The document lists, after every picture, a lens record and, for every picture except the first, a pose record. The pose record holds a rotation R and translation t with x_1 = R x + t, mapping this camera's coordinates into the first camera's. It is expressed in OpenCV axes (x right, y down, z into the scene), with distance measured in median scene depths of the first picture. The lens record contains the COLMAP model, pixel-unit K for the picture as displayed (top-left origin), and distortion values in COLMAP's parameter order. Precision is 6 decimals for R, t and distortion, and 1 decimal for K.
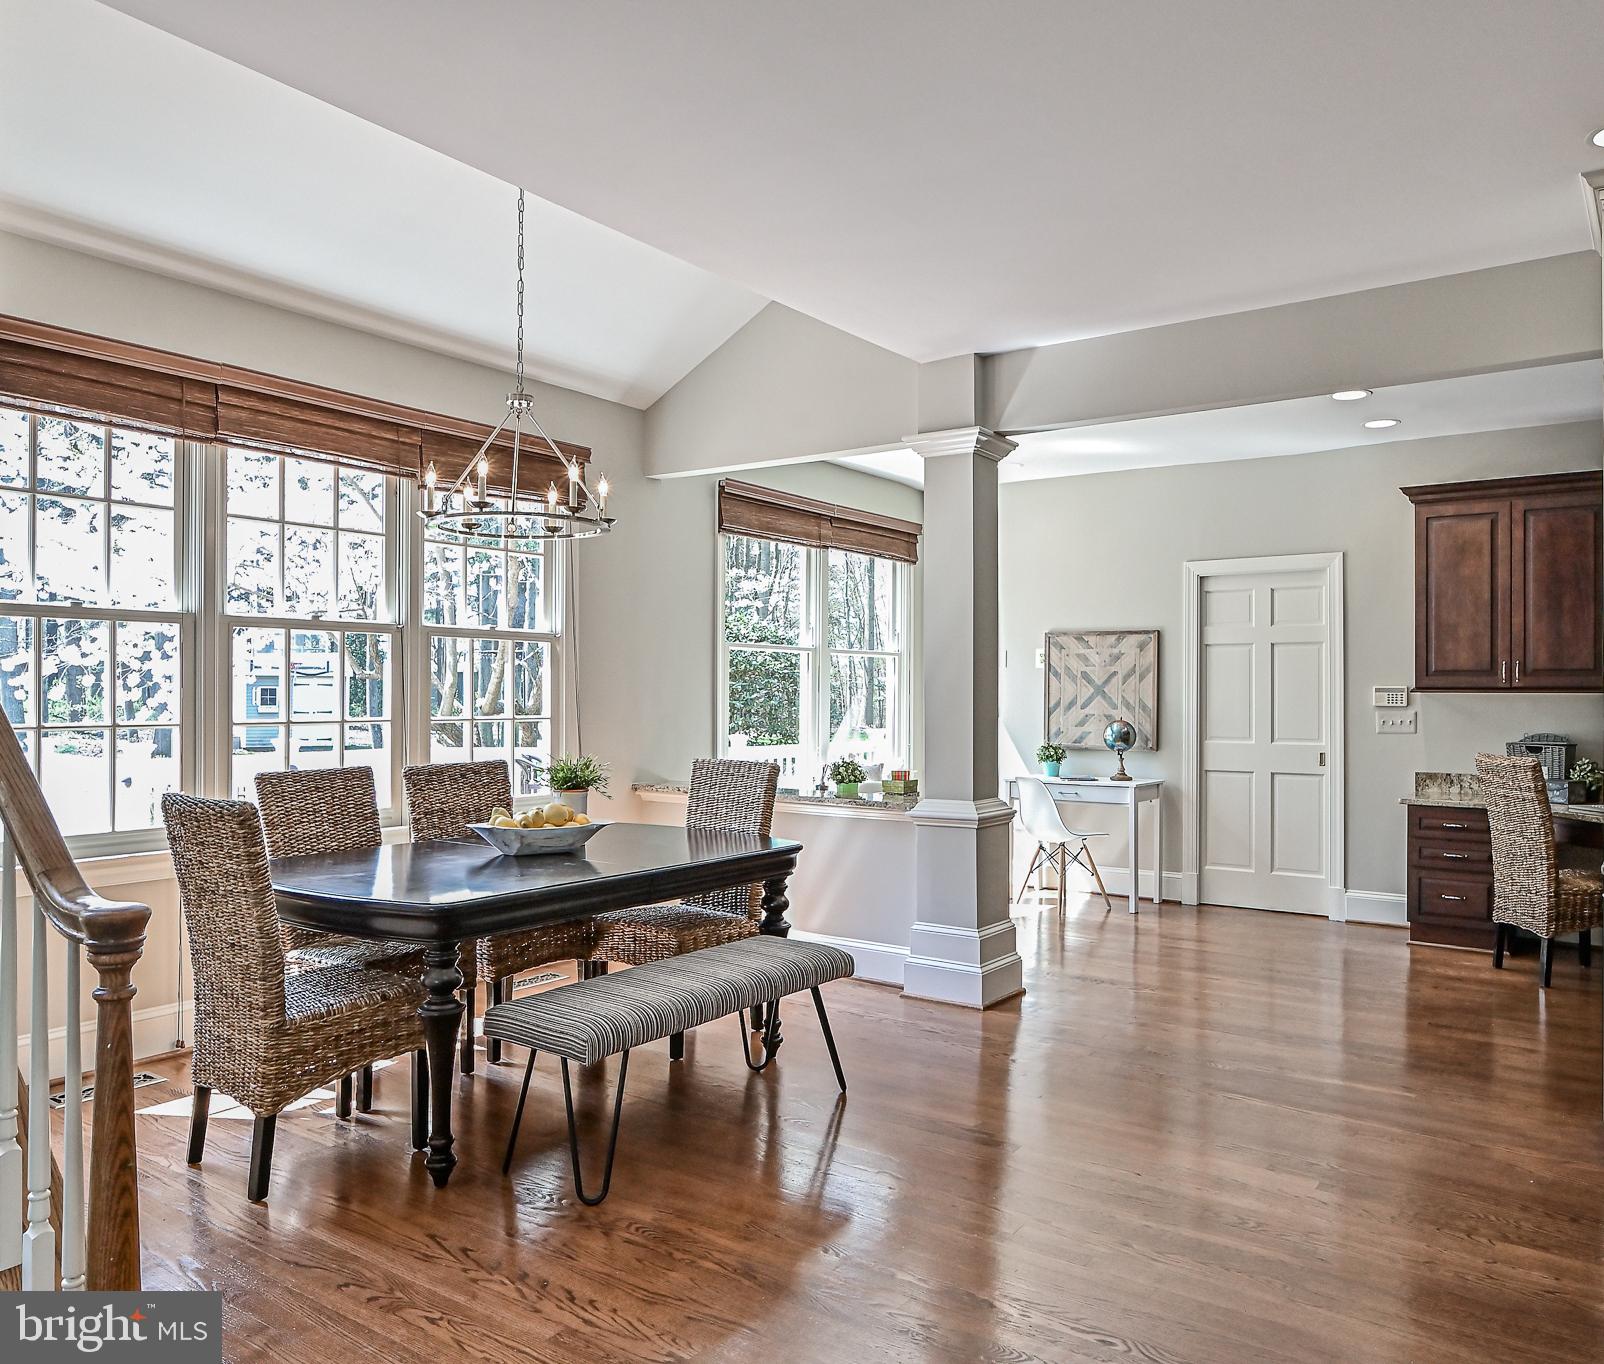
lens RADIAL K [[1223.1, 0, 803.0], [0, 1223.1, 684.1], [0, 0, 1]] dist [0.009122, 0.005166]
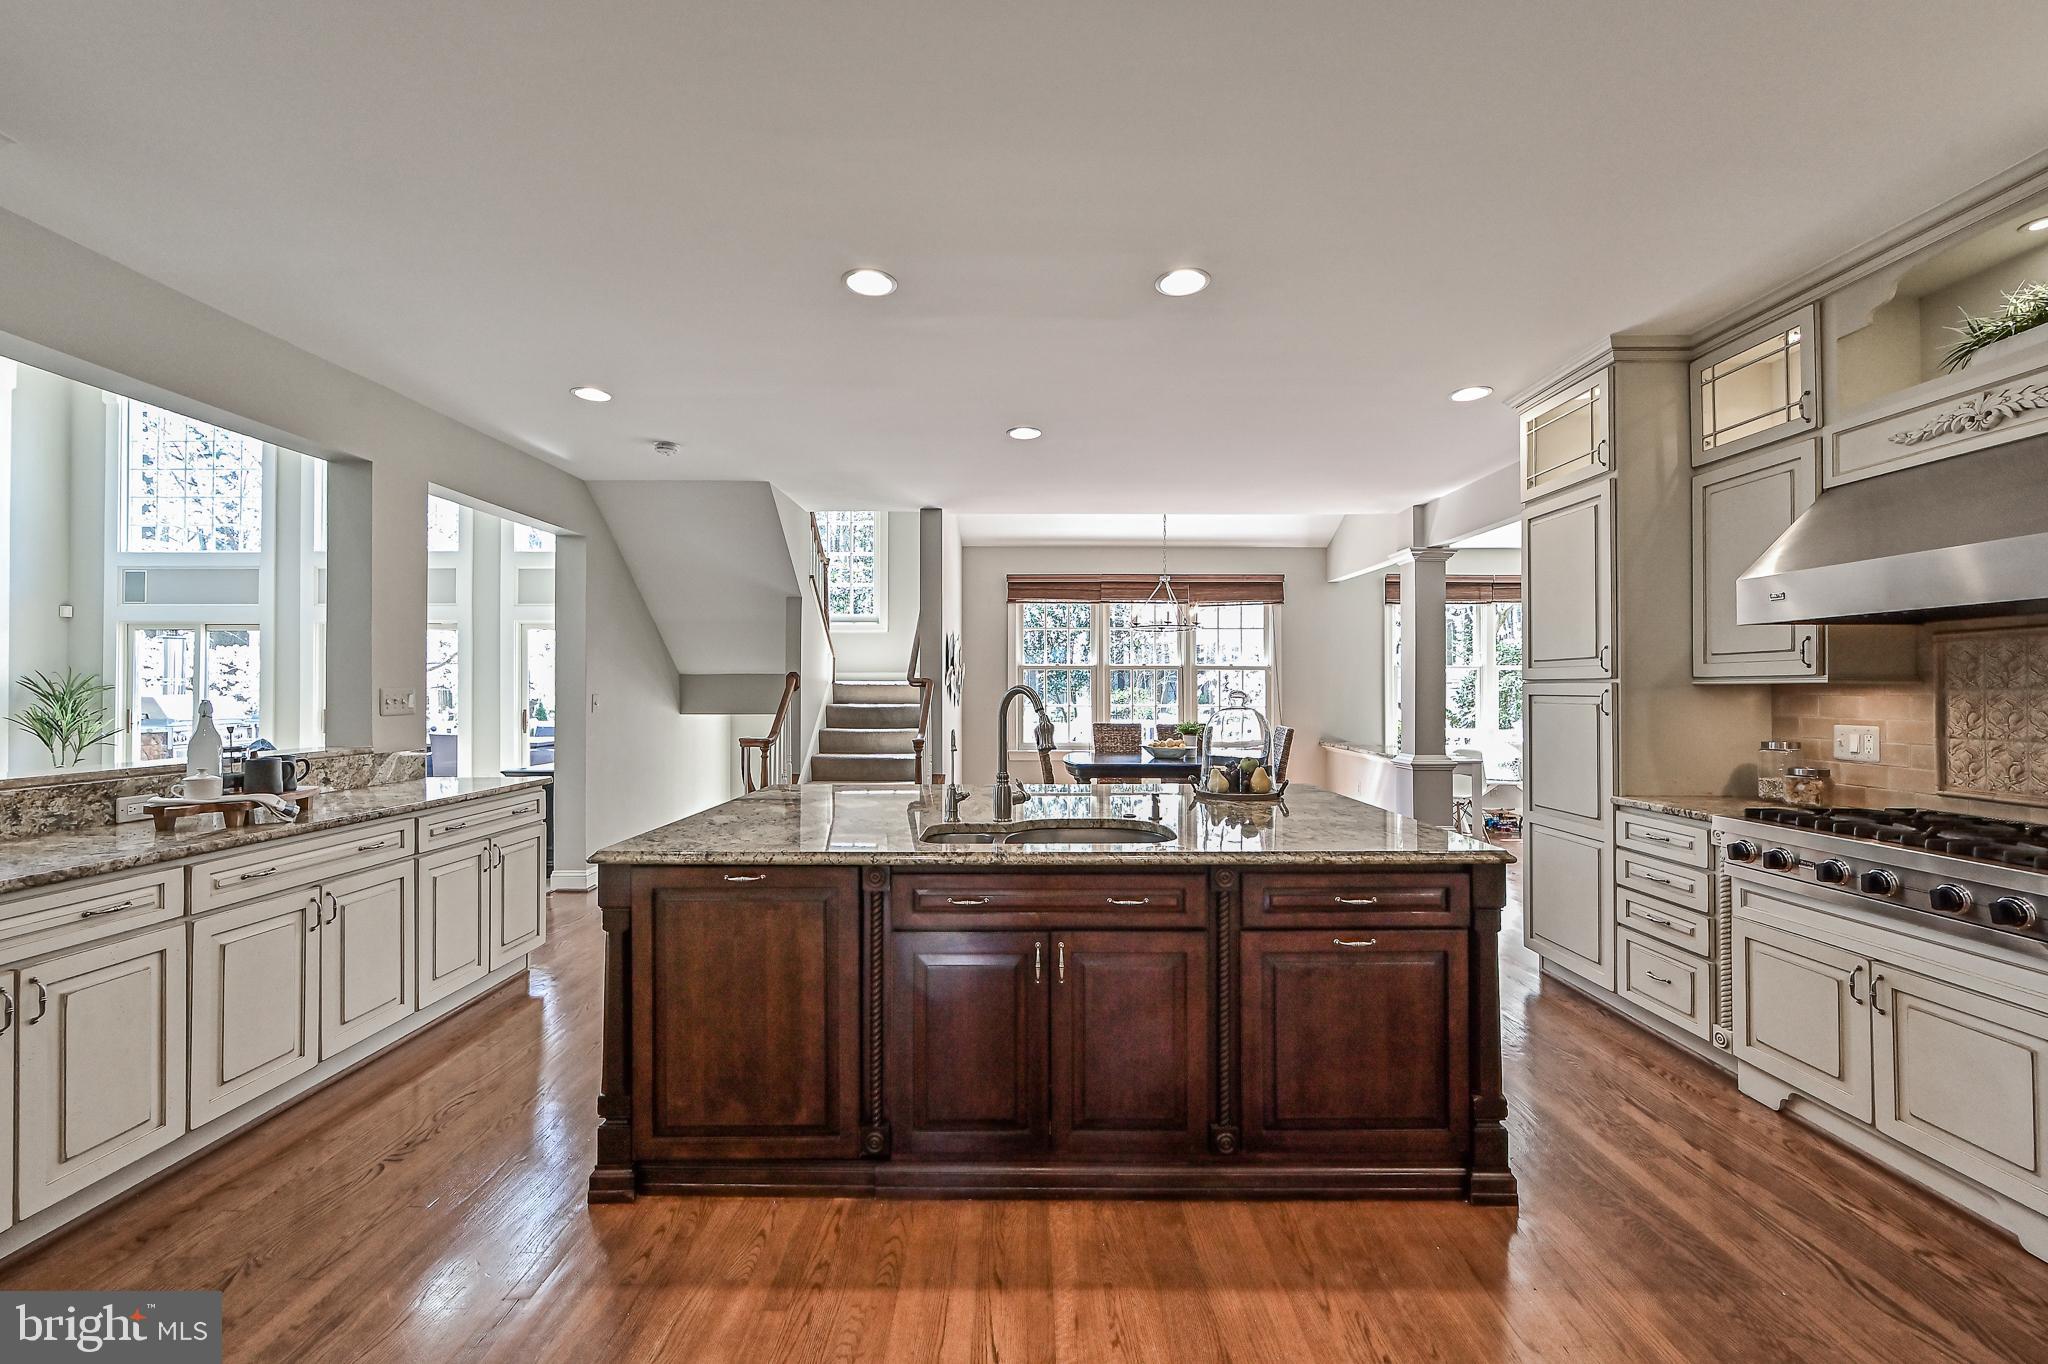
lens RADIAL K [[819.2, 0, 1010.4], [0, 819.2, 683.5], [0, 0, 1]] dist [-0.001626, 0.000534]
pose [[0.549385, -0.011484, -0.835491, 0.706374], [0.007554, 0.999933, -0.008777, -0.003270], [0.835535, -0.001489, 0.549435, -0.126639]]
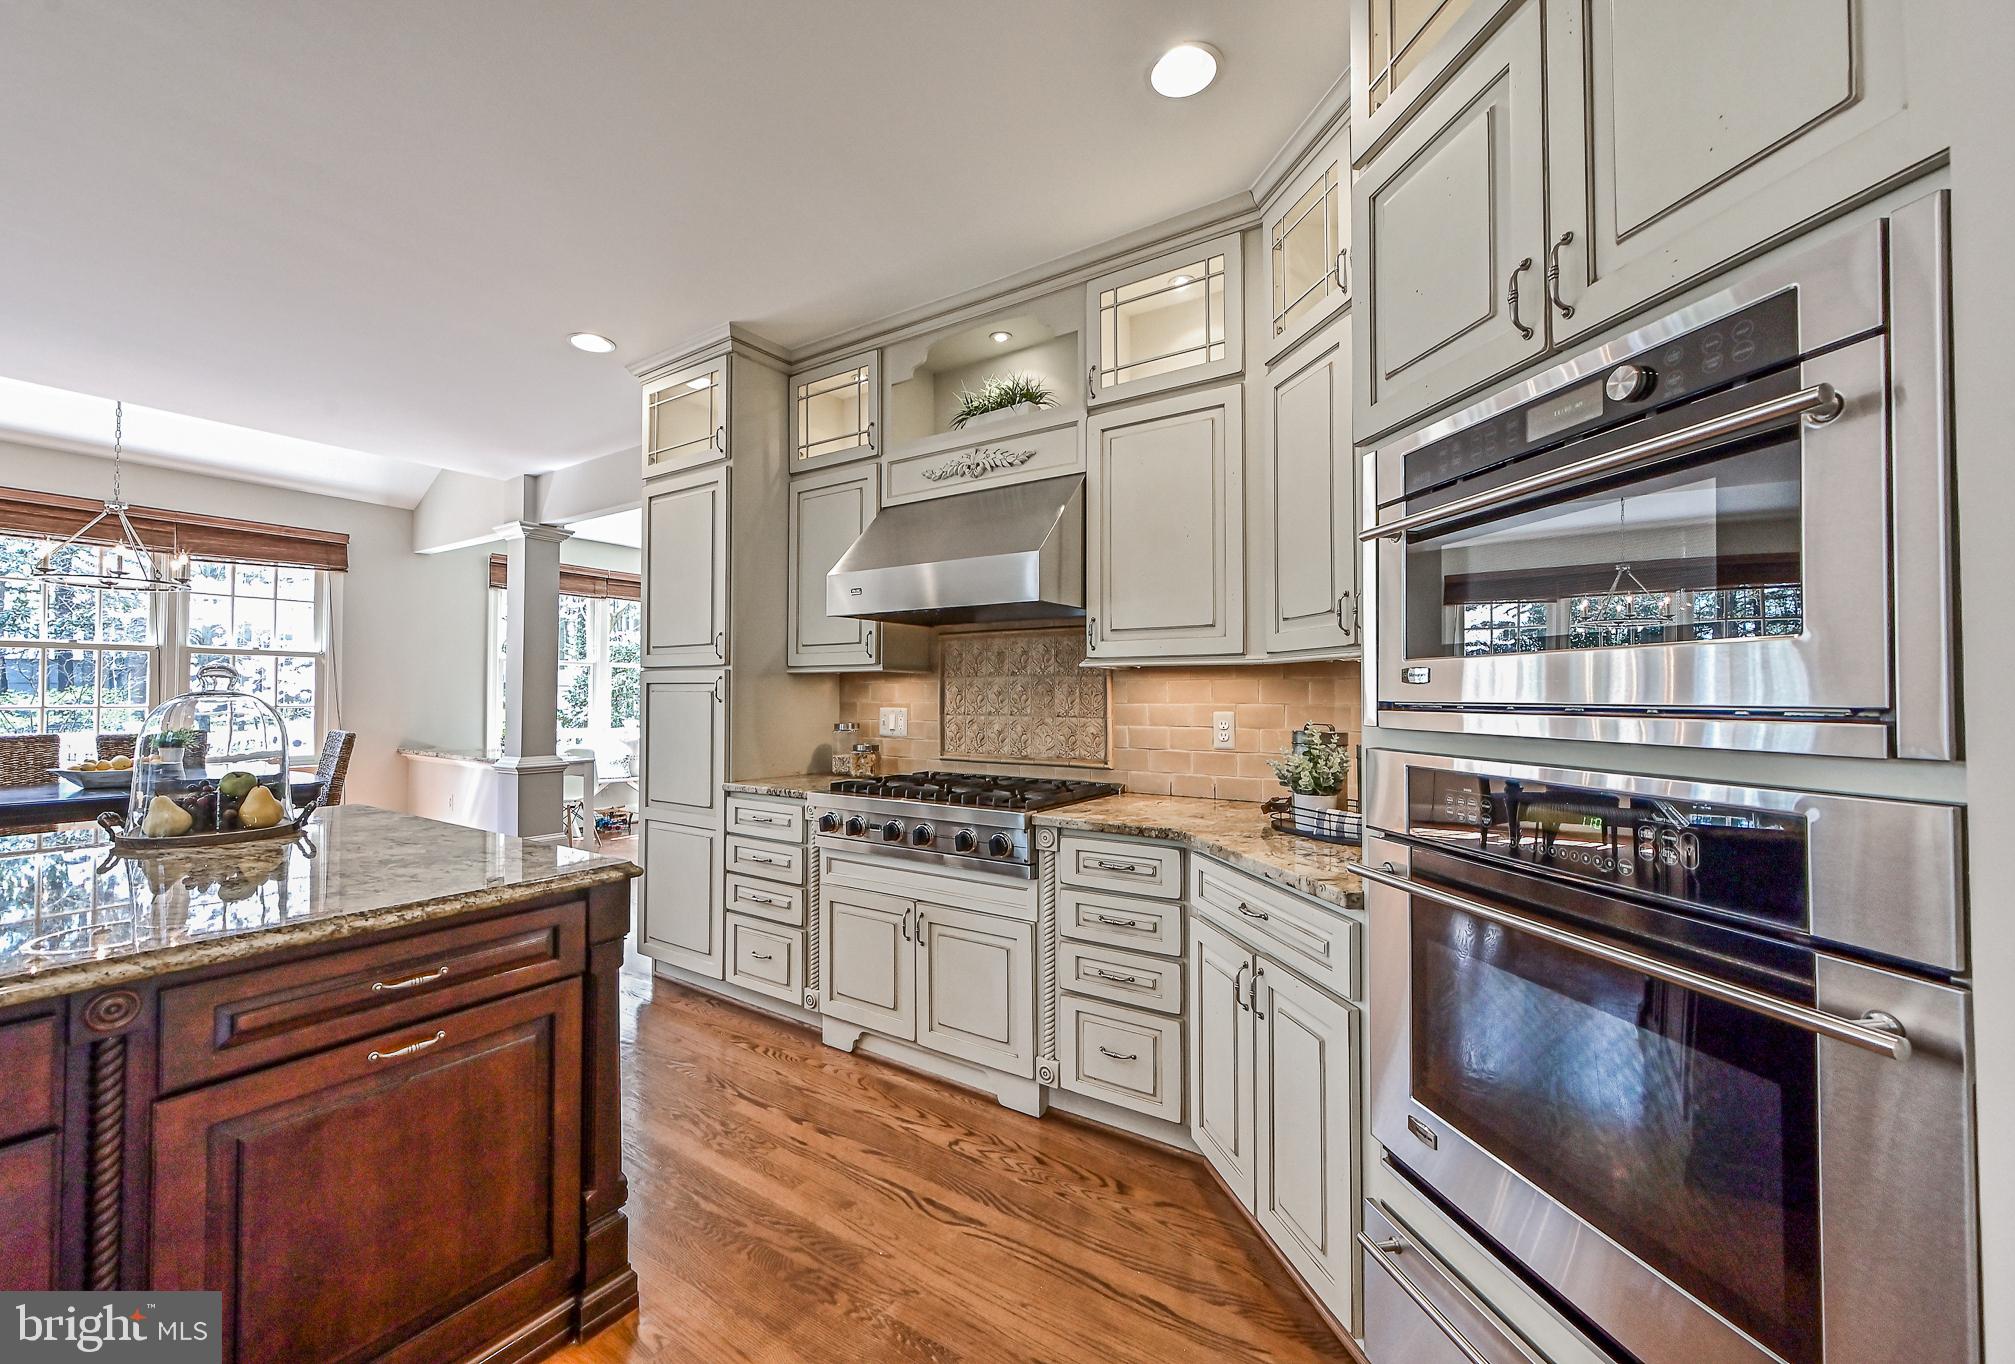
lens RADIAL K [[806.0, 0, 999.2], [0, 806.0, 681.0], [0, 0, 1]] dist [-0.001626, 0.000534]
pose [[0.999997, -0.001832, 0.001392, 0.652677], [0.001850, 0.999916, -0.012807, 0.009412], [-0.001369, 0.012810, 0.999917, -0.028919]]
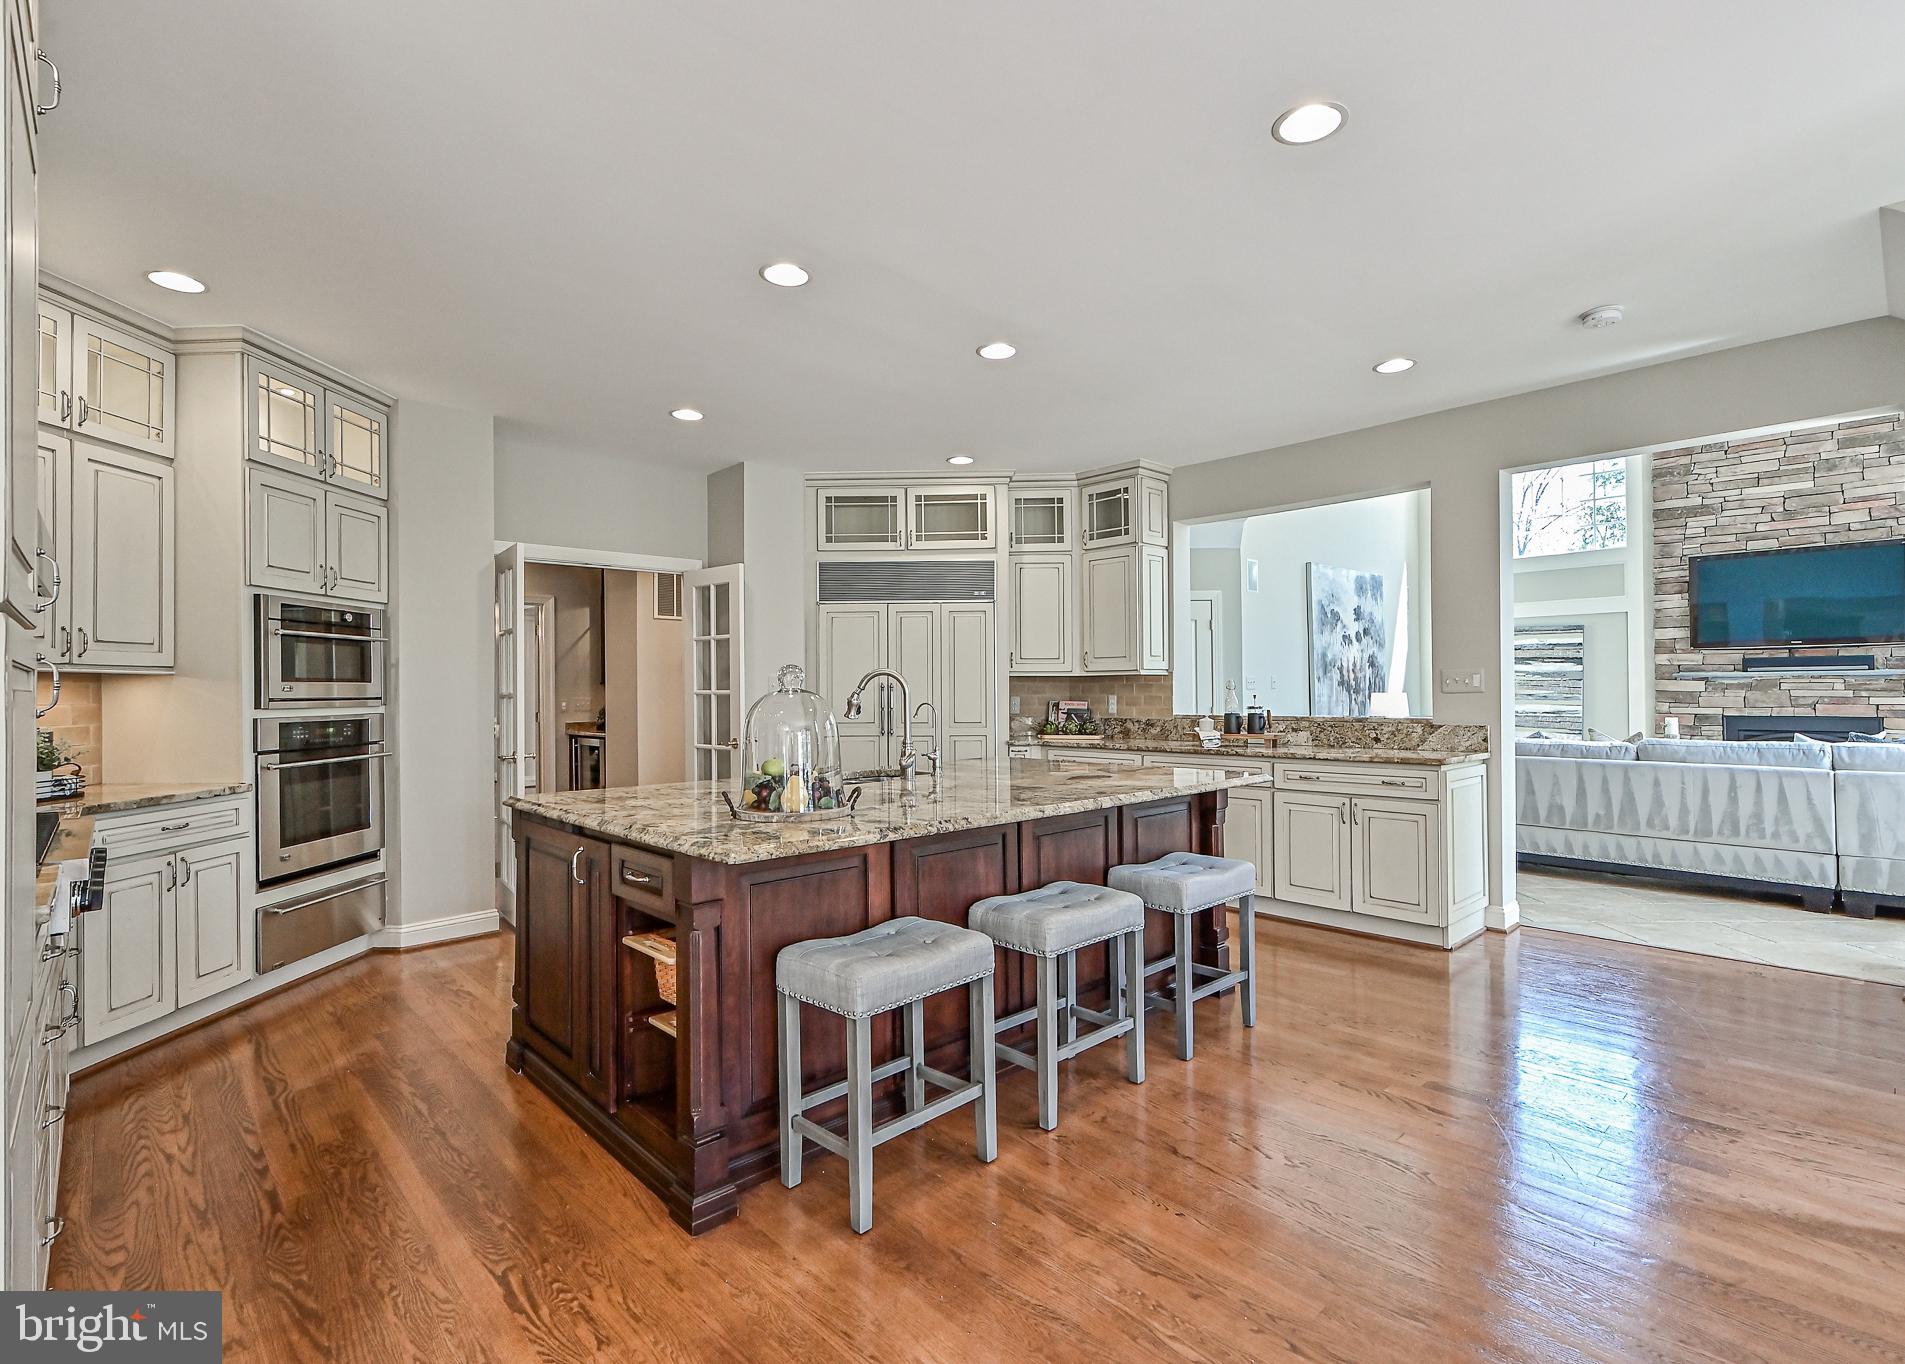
lens RADIAL K [[885.7, 0, 966.2], [0, 885.7, 684.6], [0, 0, 1]] dist [0.001770, 0.001901]
pose [[-0.978712, 0.004797, 0.205185, 0.163148], [0.003397, 0.999969, -0.007172, 0.009227], [-0.205212, -0.006322, -0.978697, 0.700137]]
